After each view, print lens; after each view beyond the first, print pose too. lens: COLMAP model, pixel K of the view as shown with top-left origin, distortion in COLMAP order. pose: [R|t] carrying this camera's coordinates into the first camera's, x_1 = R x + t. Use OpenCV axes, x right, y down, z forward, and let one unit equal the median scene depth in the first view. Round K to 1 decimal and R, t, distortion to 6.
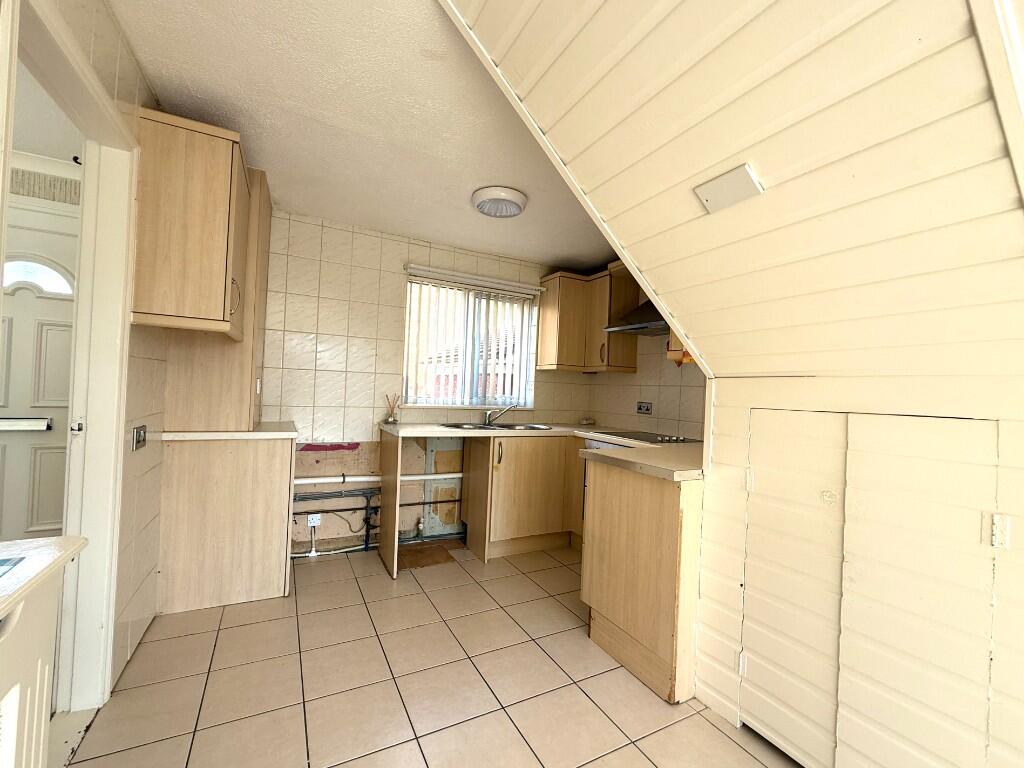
lens RADIAL K [[430.0, 0, 512.0], [0, 430.0, 384.0], [0, 0, 1]] dist [-0.000319, 0.000049]
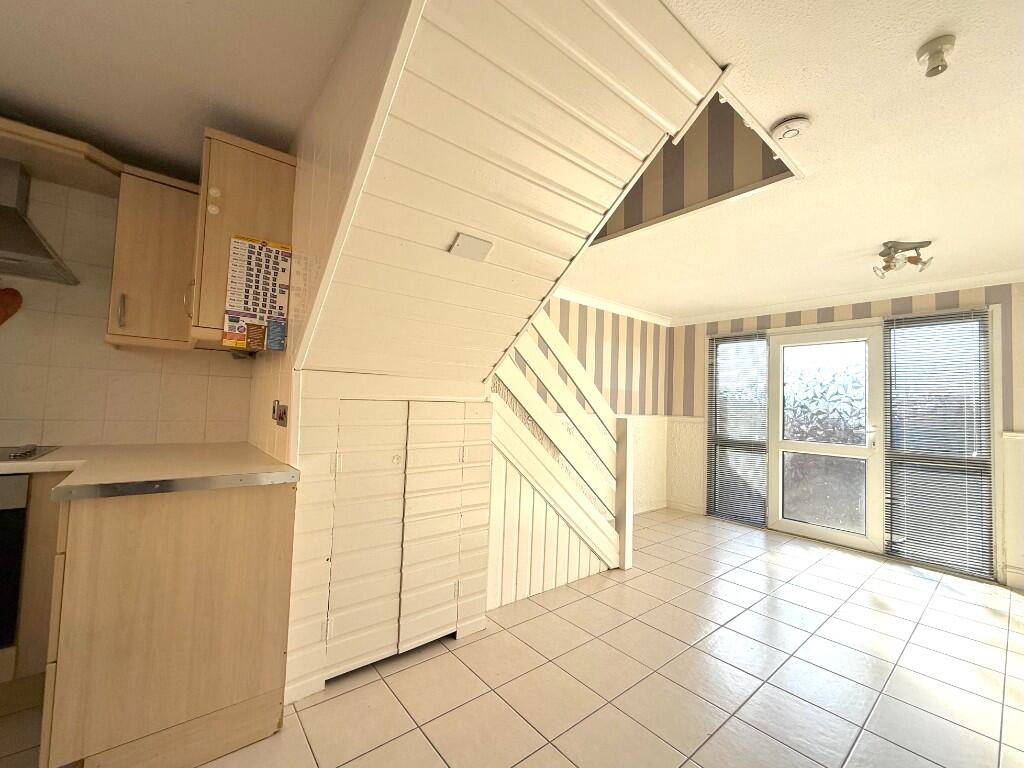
lens RADIAL K [[418.2, 0, 512.0], [0, 418.2, 384.0], [0, 0, 1]] dist [0.000539, 0.000135]
pose [[-0.196725, -0.001592, 0.980457, -0.328612], [-0.056192, 0.998373, -0.009654, 0.000461], [-0.978847, -0.056993, -0.196495, 0.413937]]
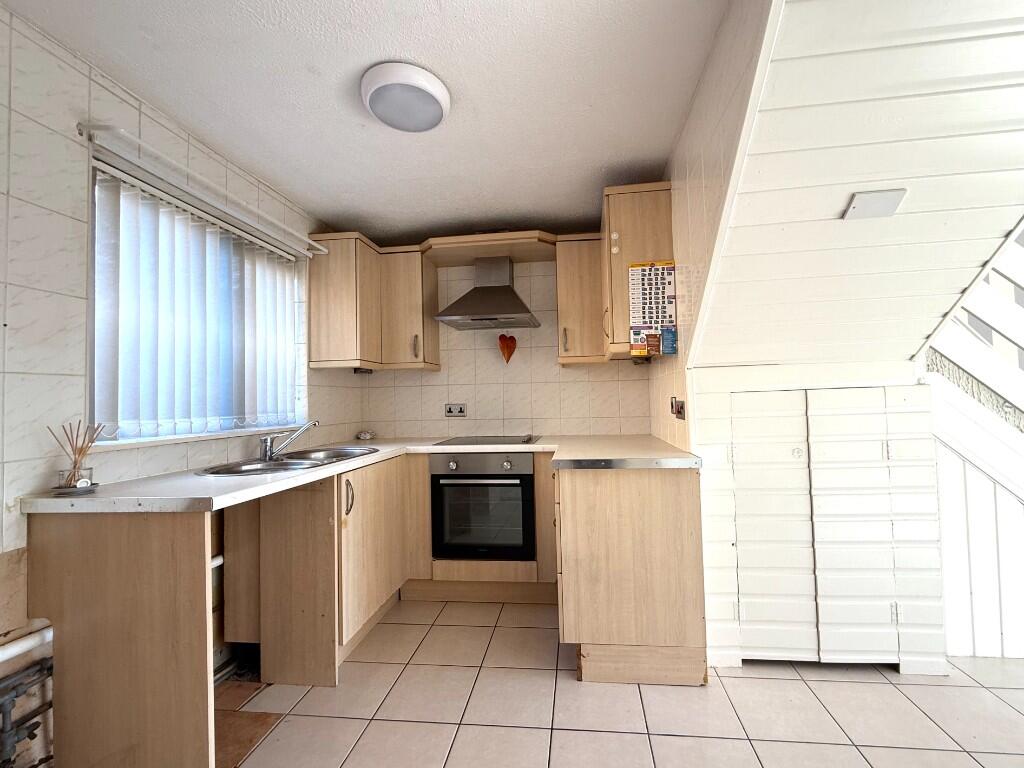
lens RADIAL K [[432.2, 0, 533.2], [0, 432.2, 385.5], [0, 0, 1]] dist [-0.001282, -0.000258]
pose [[0.562295, -0.031583, 0.826333, -0.389739], [0.039288, 0.999162, 0.011454, 0.000903], [-0.826003, 0.026025, 0.563065, 0.416007]]
